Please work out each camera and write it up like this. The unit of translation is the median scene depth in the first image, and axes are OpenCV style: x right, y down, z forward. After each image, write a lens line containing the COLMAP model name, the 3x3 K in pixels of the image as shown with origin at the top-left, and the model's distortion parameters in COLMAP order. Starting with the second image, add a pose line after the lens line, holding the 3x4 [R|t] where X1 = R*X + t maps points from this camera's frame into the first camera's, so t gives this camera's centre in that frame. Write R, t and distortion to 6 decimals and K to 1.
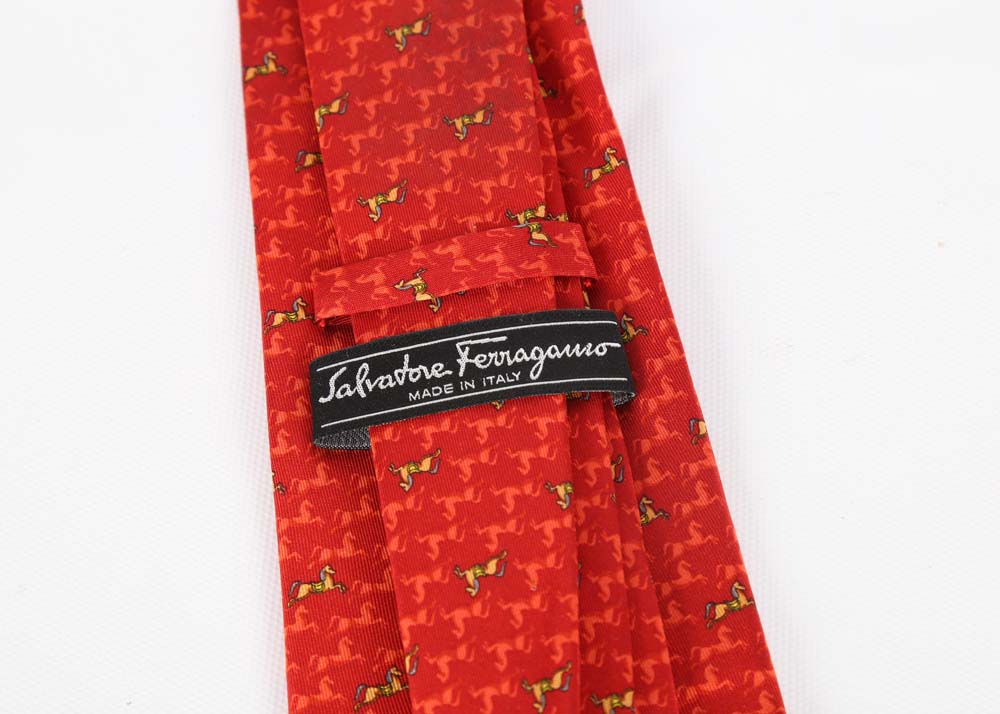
lens RADIAL K [[2615.4, 0, 500.9], [0, 2615.4, 354.3], [0, 0, 1]] dist [0.236989, 0.000000]
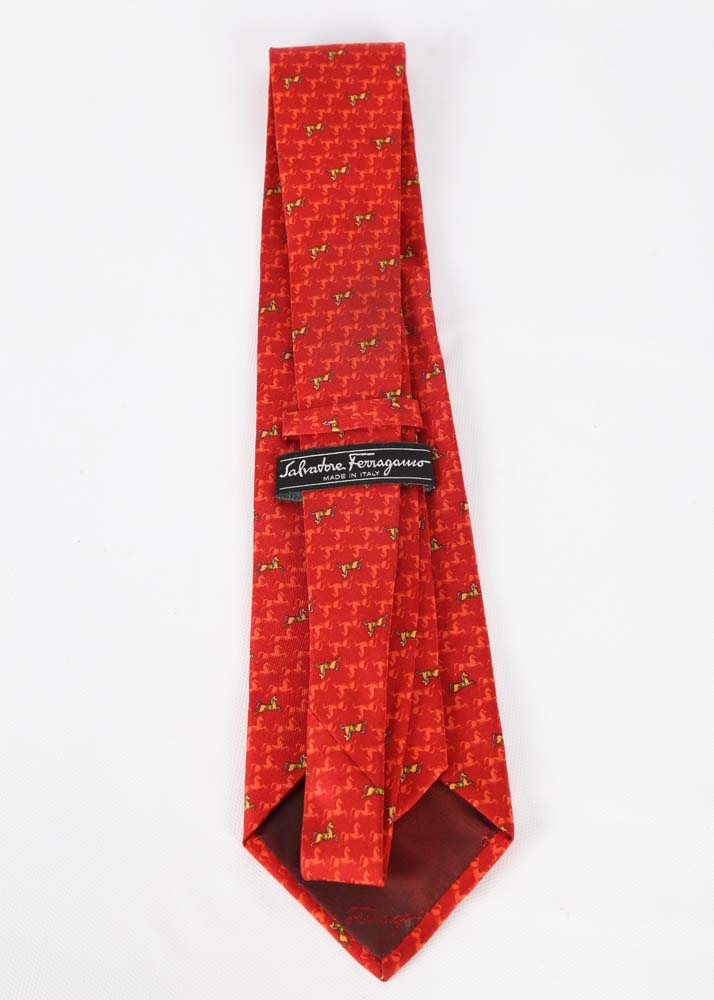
lens RADIAL K [[1619.2, 0, 356.3], [0, 1619.2, 502.3], [0, 0, 1]] dist [0.038127, 0.000000]
pose [[0.994754, 0.091177, -0.046384, 0.050149], [-0.089418, 0.995242, 0.038692, -0.016245], [0.049691, -0.034342, 0.998174, -0.255220]]
